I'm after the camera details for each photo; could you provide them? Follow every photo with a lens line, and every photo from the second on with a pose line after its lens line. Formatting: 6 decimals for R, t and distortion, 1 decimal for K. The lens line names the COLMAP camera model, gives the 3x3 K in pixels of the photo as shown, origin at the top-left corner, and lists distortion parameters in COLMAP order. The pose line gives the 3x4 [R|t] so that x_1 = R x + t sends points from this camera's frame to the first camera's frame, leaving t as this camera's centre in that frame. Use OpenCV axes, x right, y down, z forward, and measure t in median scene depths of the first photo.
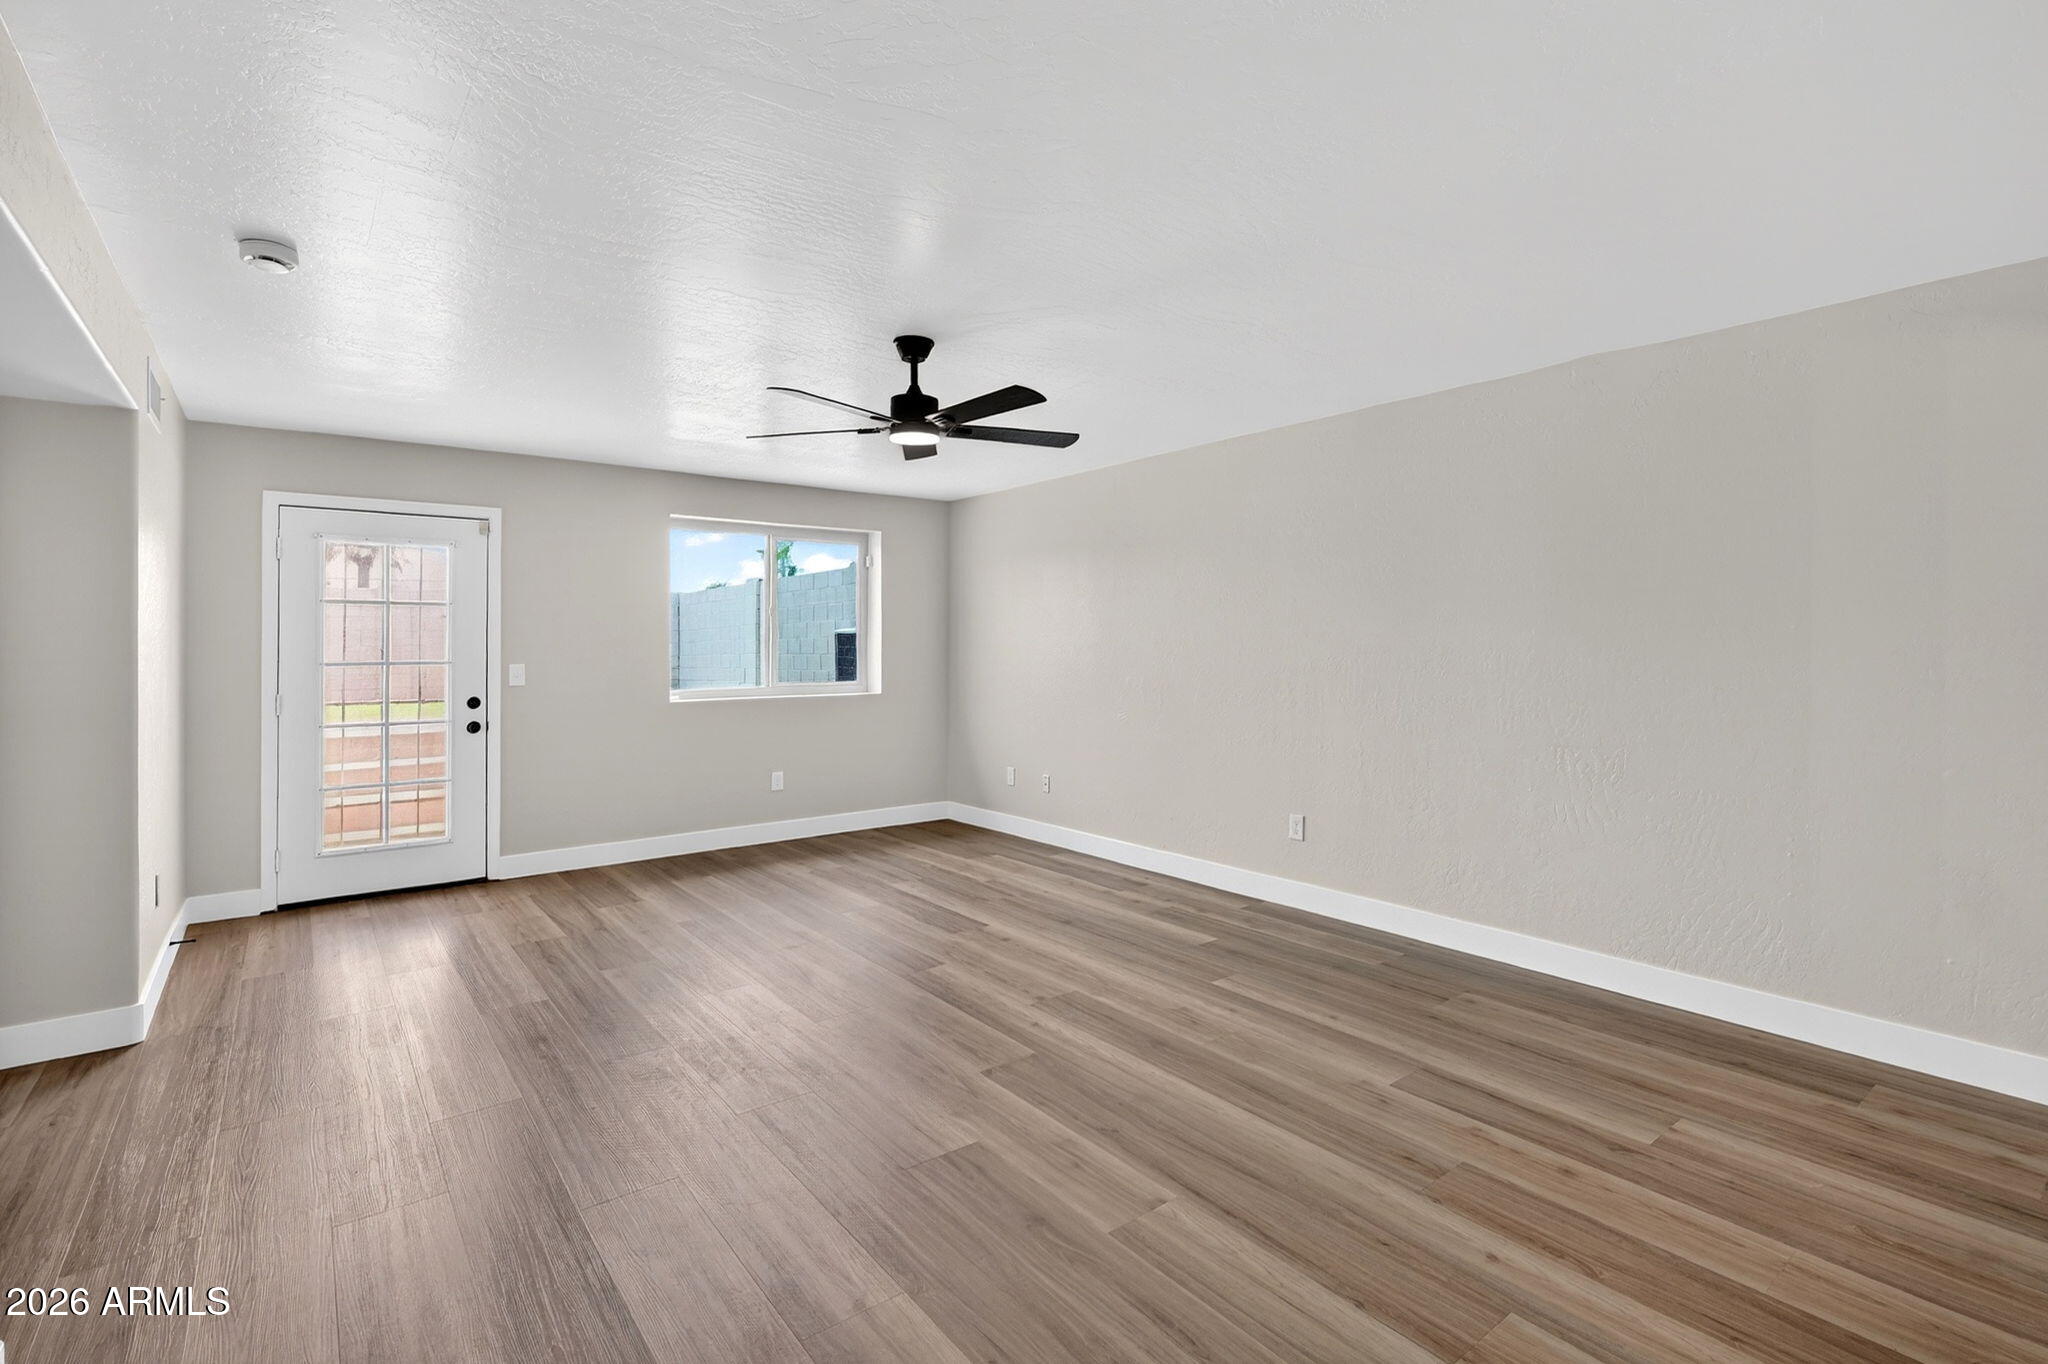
lens RADIAL K [[924.0, 0, 1039.7], [0, 924.0, 642.8], [0, 0, 1]] dist [0.004252, -0.000071]
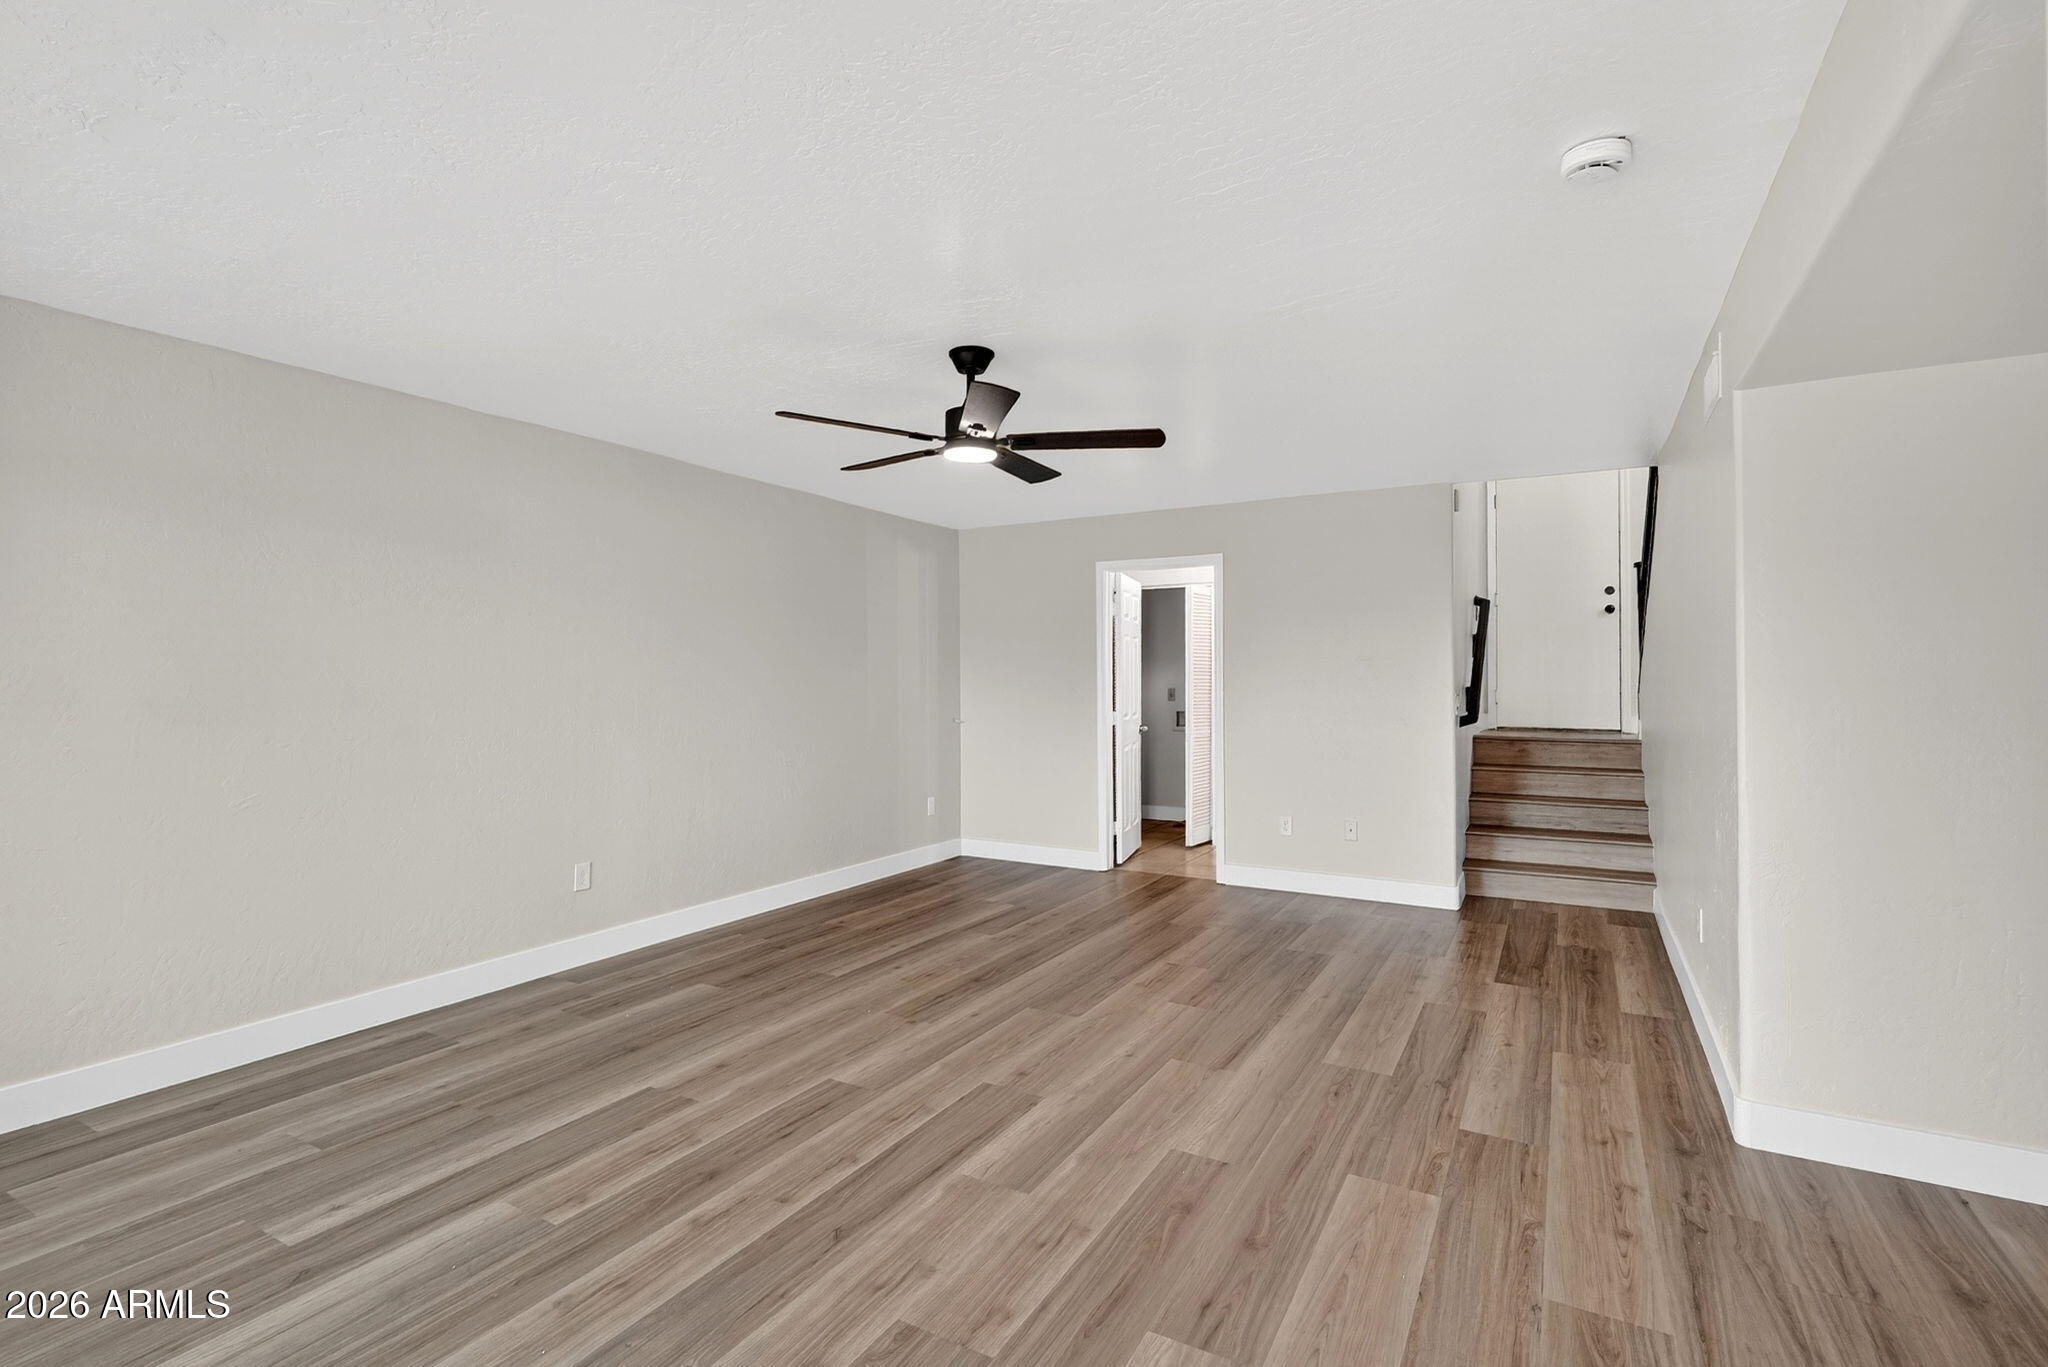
lens RADIAL K [[924.0, 0, 1015.8], [0, 924.0, 680.7], [0, 0, 1]] dist [0.004252, -0.000071]
pose [[-0.347368, 0.002578, 0.937725, -1.016750], [-0.001957, 0.999992, -0.003474, 0.011165], [-0.937727, -0.003042, -0.347360, 1.273512]]
